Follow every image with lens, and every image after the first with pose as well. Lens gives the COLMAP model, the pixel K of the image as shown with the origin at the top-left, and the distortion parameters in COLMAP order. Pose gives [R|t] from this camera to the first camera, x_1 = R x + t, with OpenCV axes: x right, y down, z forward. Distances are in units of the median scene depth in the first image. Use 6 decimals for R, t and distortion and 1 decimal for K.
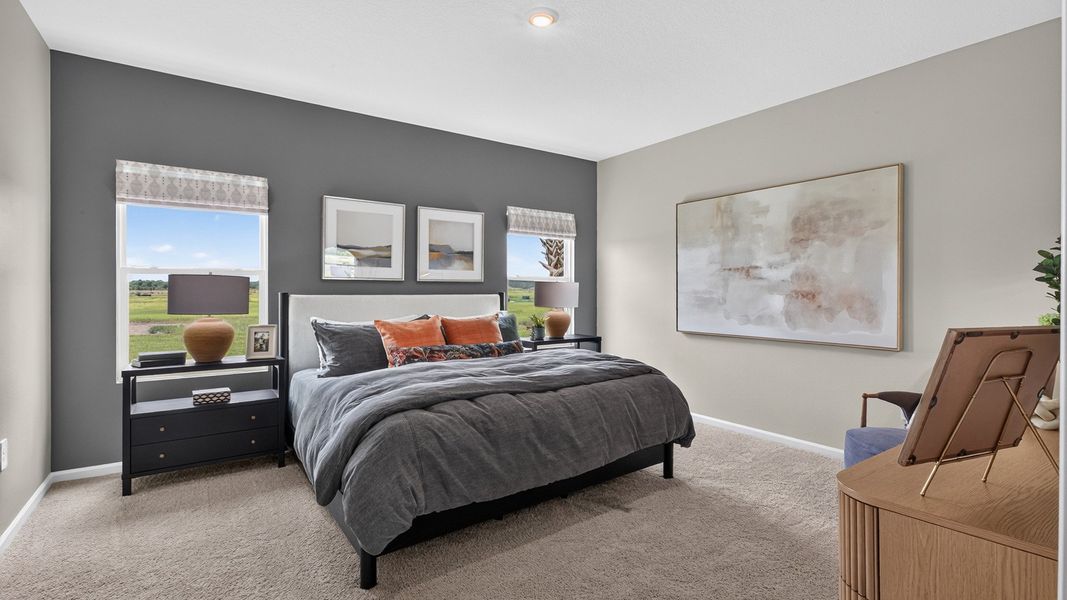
lens RADIAL K [[481.9, 0, 532.3], [0, 481.9, 294.0], [0, 0, 1]] dist [-0.002242, -0.000230]
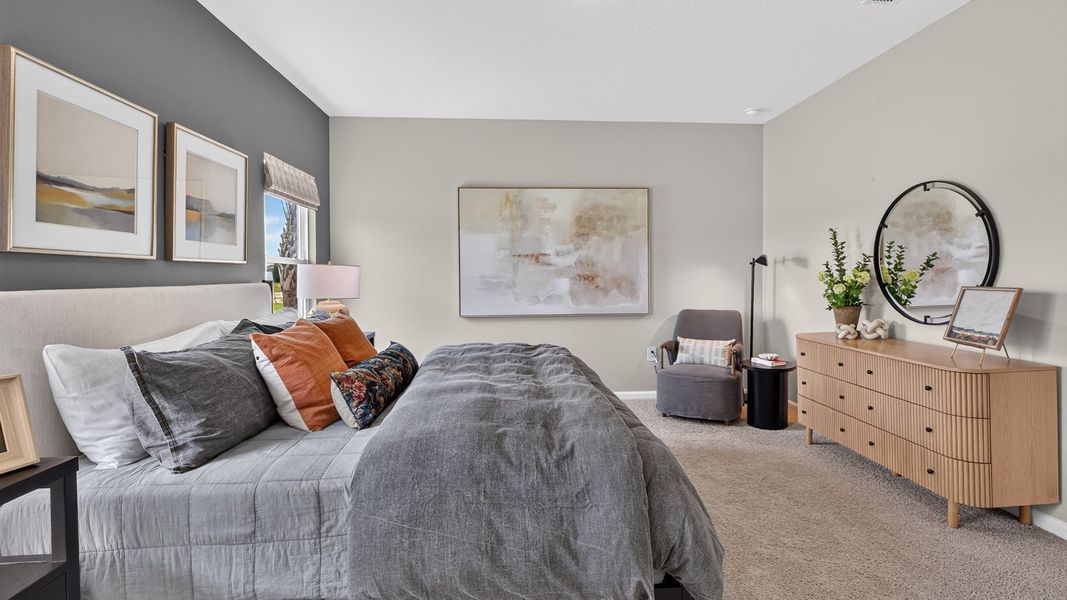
lens RADIAL K [[481.9, 0, 553.5], [0, 481.9, 279.0], [0, 0, 1]] dist [-0.002242, -0.000230]
pose [[0.521874, -0.012835, 0.852926, -0.516015], [0.013420, 0.999887, 0.006835, -0.004503], [-0.852917, 0.007879, 0.521987, 0.377402]]
